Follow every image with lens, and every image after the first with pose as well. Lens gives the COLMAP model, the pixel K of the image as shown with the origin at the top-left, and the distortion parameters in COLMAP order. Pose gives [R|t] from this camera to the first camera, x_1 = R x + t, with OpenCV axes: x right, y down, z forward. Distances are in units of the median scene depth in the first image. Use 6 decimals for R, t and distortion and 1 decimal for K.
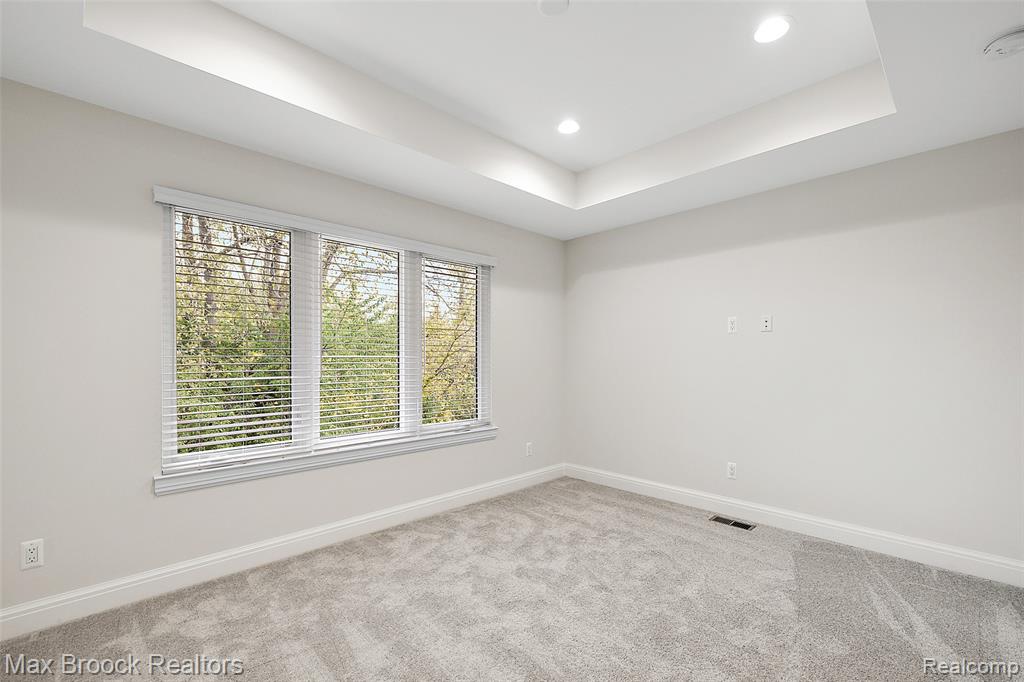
lens RADIAL K [[444.5, 0, 489.3], [0, 444.5, 358.4], [0, 0, 1]] dist [0.000333, 0.000270]
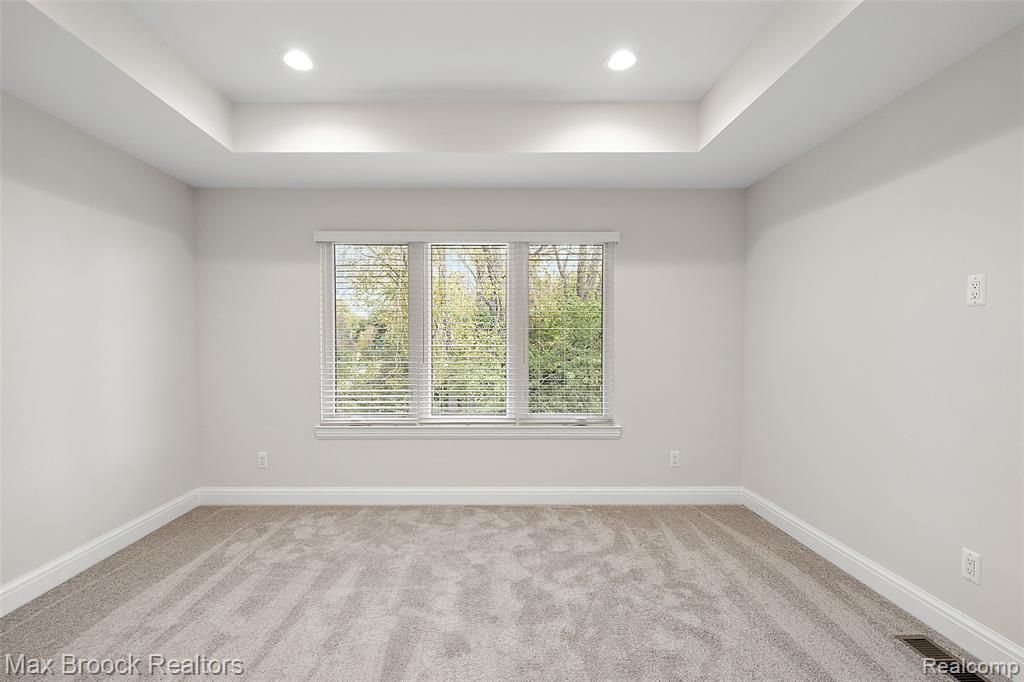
lens RADIAL K [[444.5, 0, 506.8], [0, 444.5, 346.7], [0, 0, 1]] dist [0.000333, 0.000270]
pose [[0.729480, 0.010531, -0.683921, 0.575494], [-0.000808, 0.999894, 0.014535, -0.017656], [0.684002, -0.010051, 0.729411, 0.274574]]
